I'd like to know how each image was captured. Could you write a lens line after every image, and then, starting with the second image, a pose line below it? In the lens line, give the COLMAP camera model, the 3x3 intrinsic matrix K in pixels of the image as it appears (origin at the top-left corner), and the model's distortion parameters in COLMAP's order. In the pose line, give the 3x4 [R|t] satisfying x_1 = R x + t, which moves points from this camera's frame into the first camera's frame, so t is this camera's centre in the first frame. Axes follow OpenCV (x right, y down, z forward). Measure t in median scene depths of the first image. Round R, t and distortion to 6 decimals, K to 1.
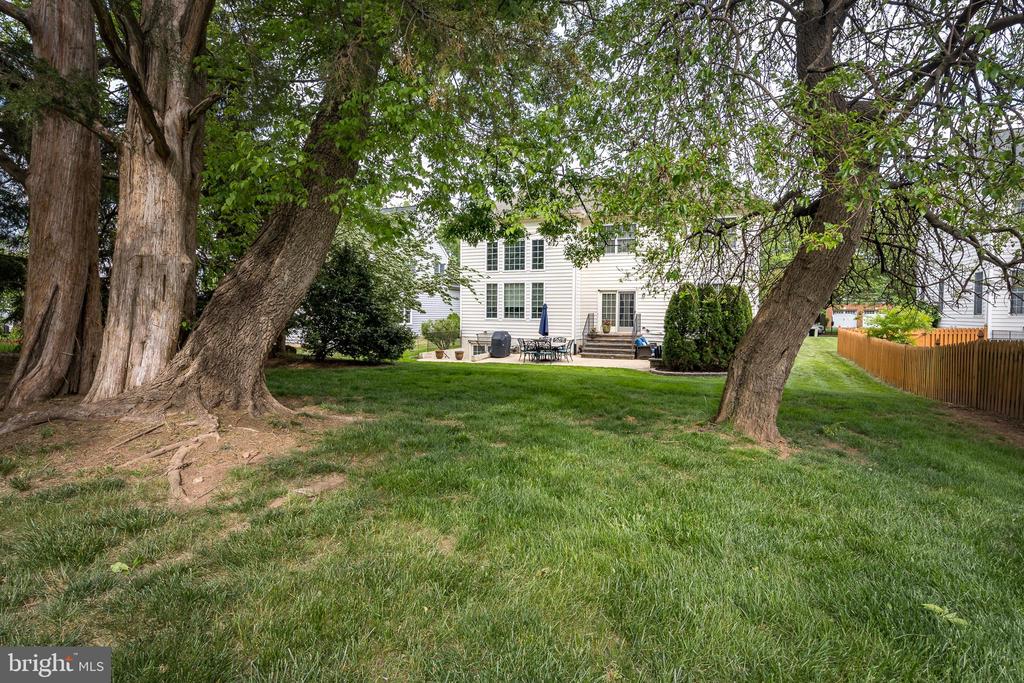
lens RADIAL K [[510.4, 0, 510.8], [0, 510.4, 342.5], [0, 0, 1]] dist [0.003052, 0.000036]
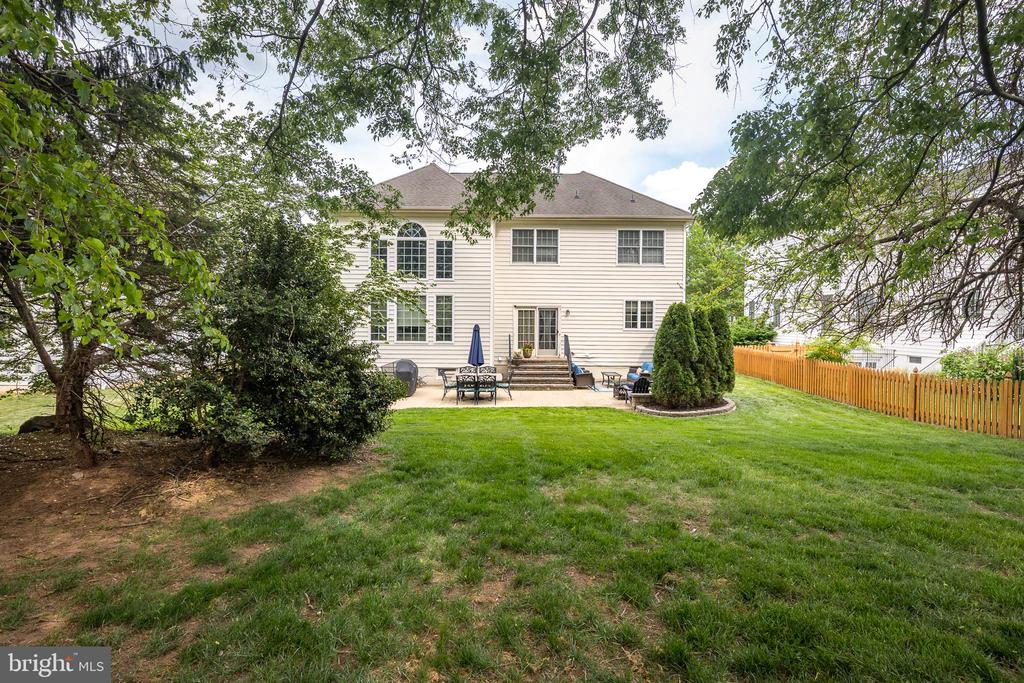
lens RADIAL K [[510.4, 0, 513.1], [0, 510.4, 340.1], [0, 0, 1]] dist [0.003052, 0.000036]
pose [[0.916787, -0.015976, 0.399058, -0.163838], [0.024777, 0.999550, -0.016907, -0.033327], [-0.398608, 0.025388, 0.916770, 0.245154]]
